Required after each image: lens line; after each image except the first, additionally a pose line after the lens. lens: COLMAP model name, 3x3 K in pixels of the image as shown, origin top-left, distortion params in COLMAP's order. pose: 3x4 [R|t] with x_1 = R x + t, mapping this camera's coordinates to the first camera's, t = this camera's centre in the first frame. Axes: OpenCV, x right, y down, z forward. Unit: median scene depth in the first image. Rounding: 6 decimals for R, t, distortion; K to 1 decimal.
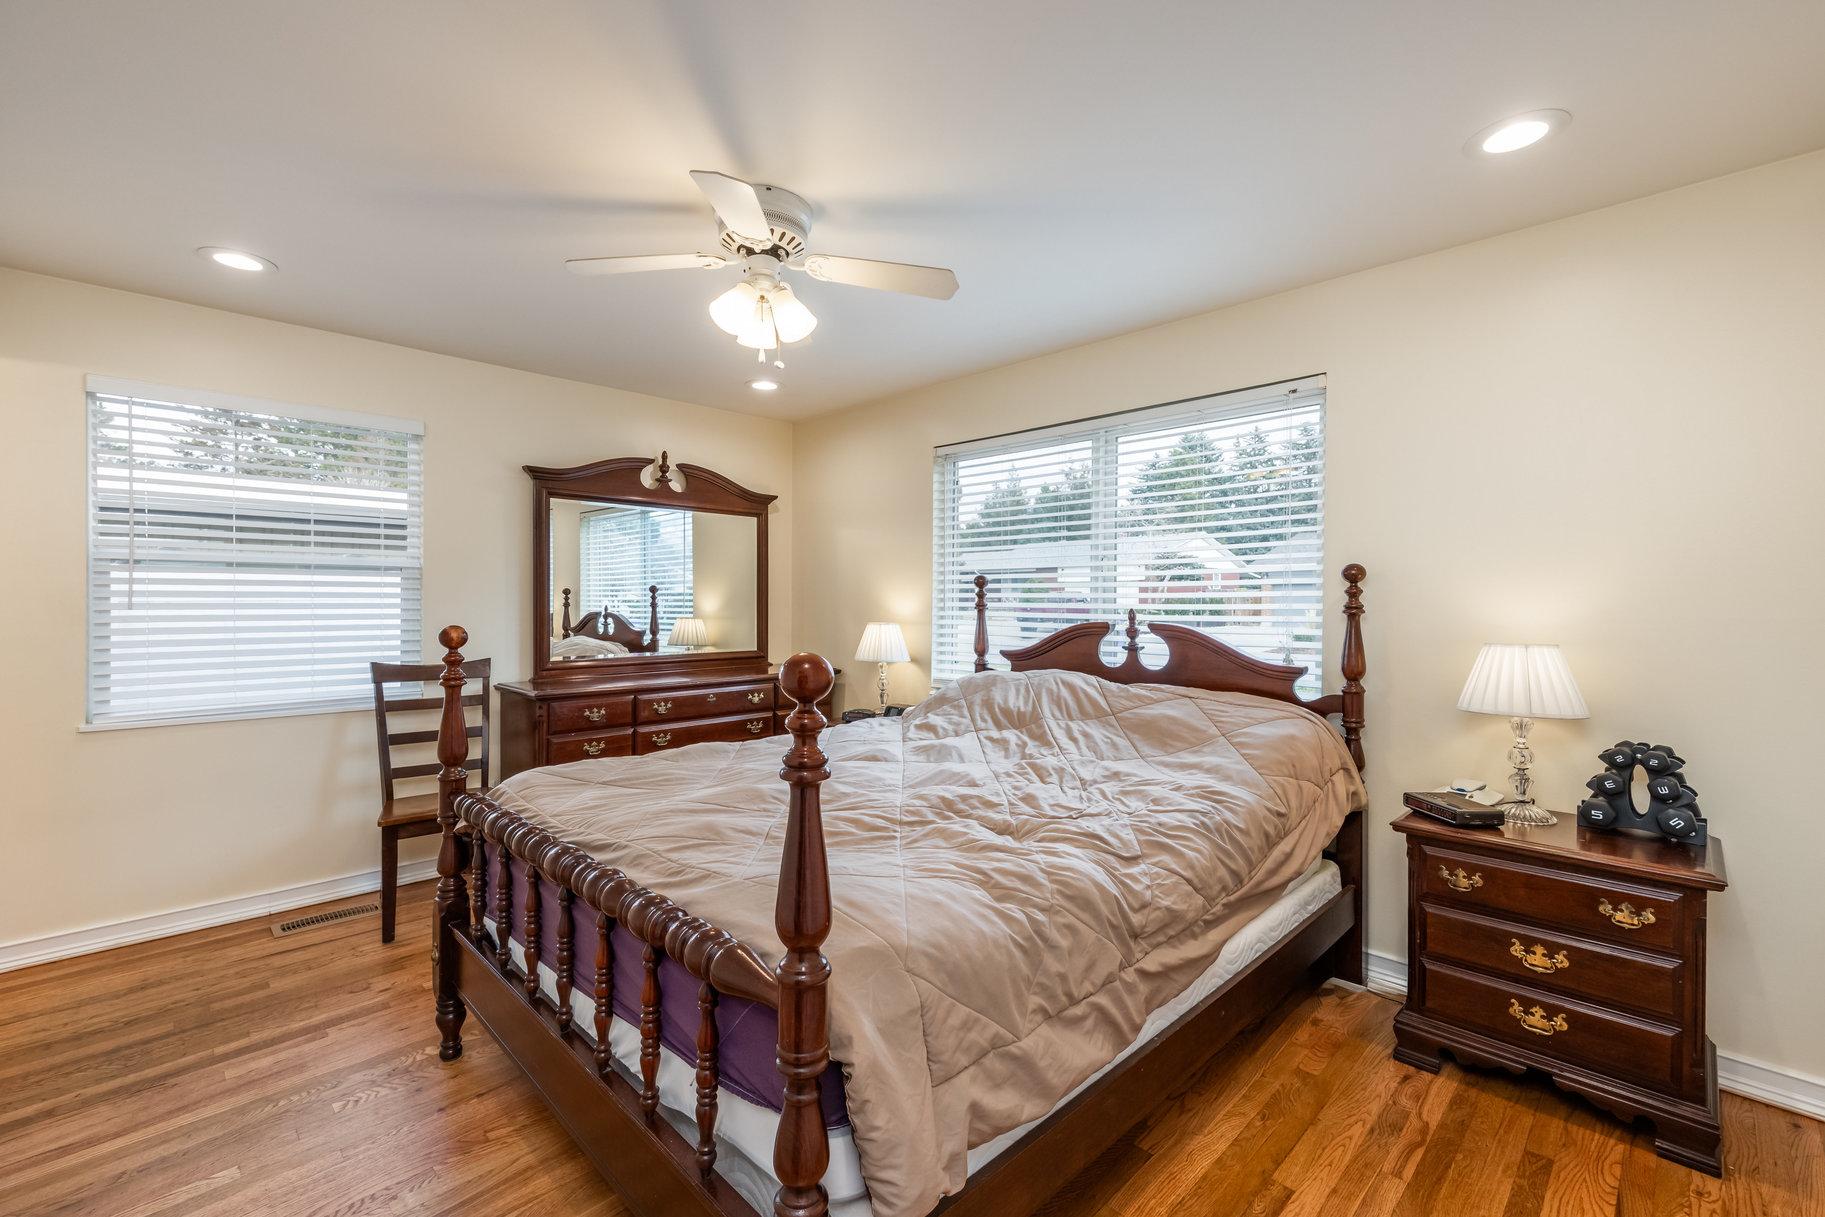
lens RADIAL K [[725.3, 0, 912.5], [0, 725.3, 608.5], [0, 0, 1]] dist [0.001738, 0.000043]
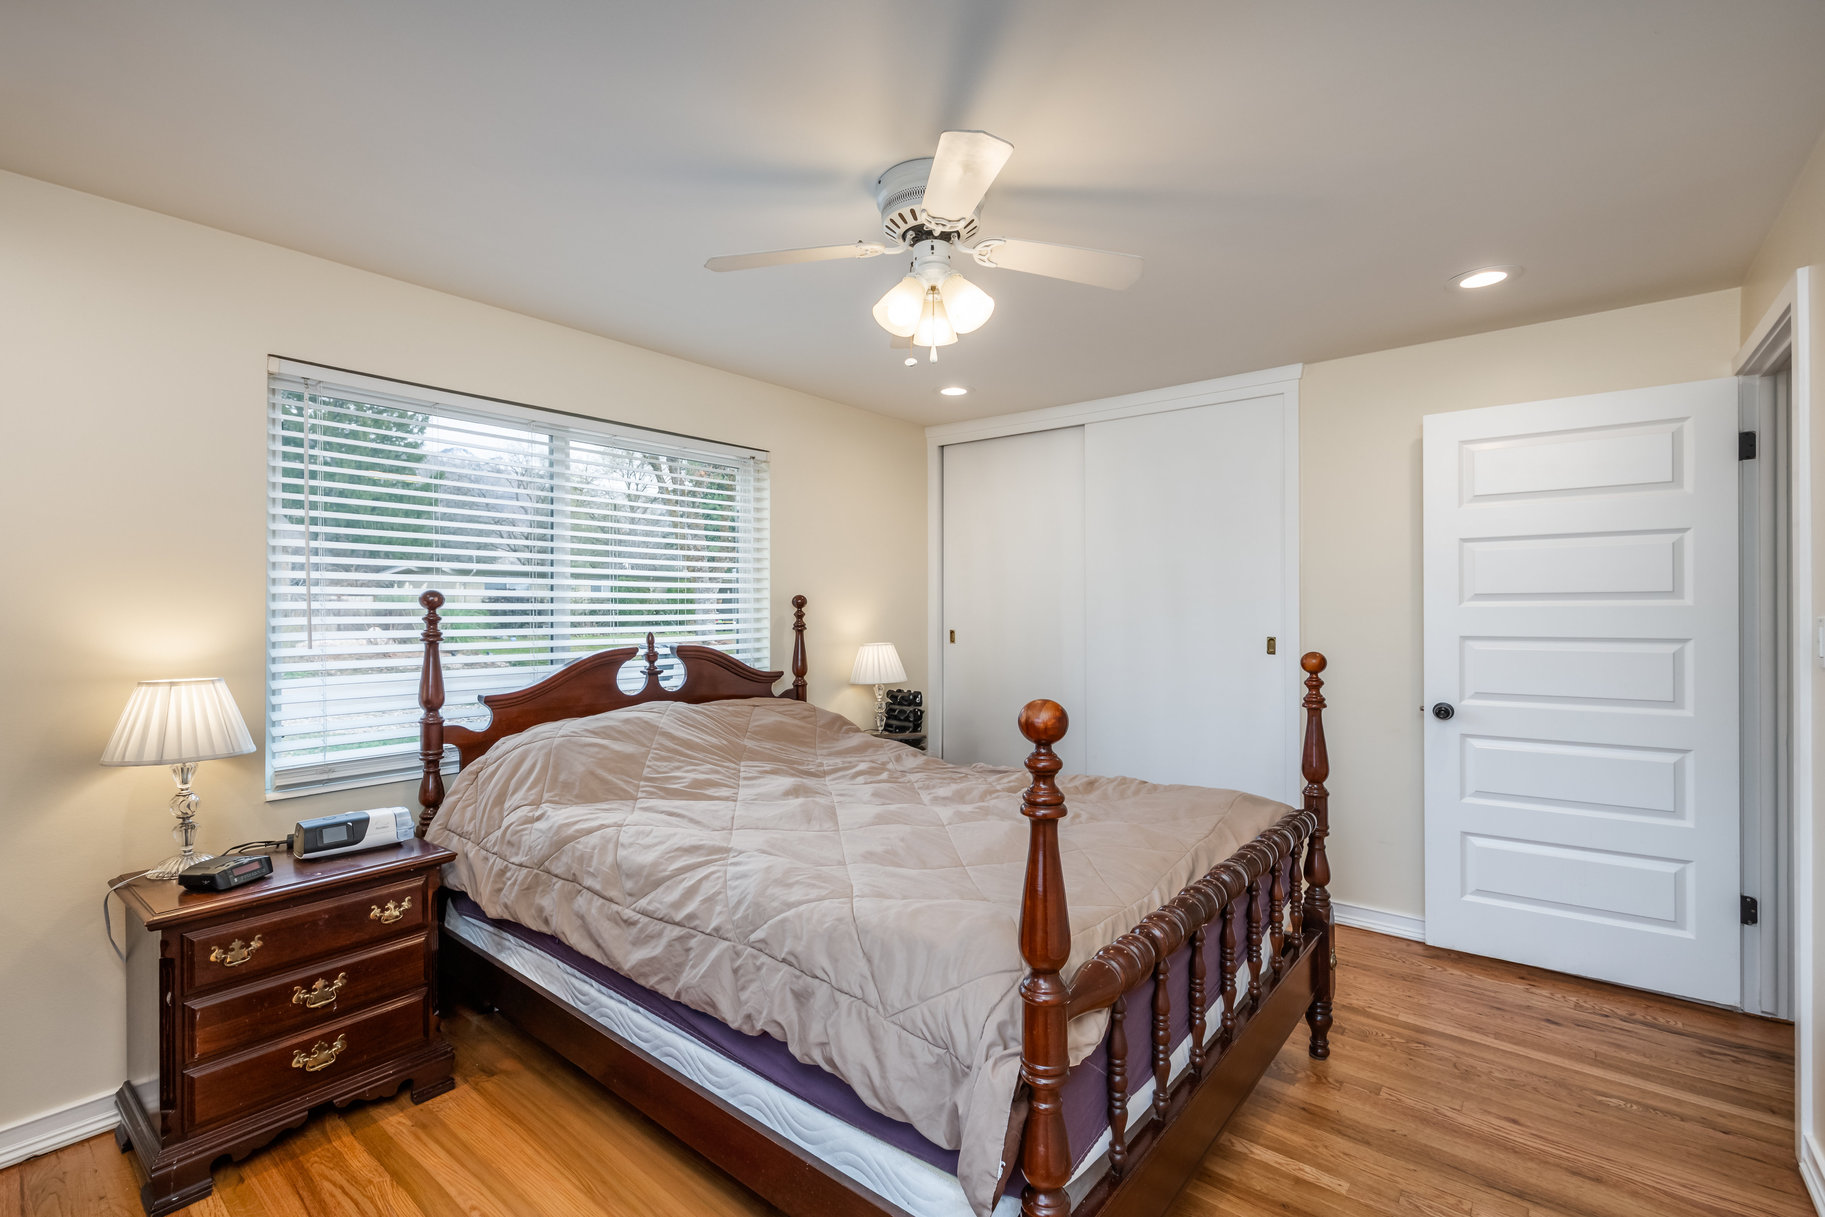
lens RADIAL K [[795.0, 0, 912.5], [0, 795.0, 608.5], [0, 0, 1]] dist [-0.002151, -0.000168]
pose [[-0.054395, 0.014488, 0.998414, -0.773611], [0.030590, 0.999450, -0.012837, -0.006581], [-0.998051, 0.029844, -0.054808, 0.700961]]
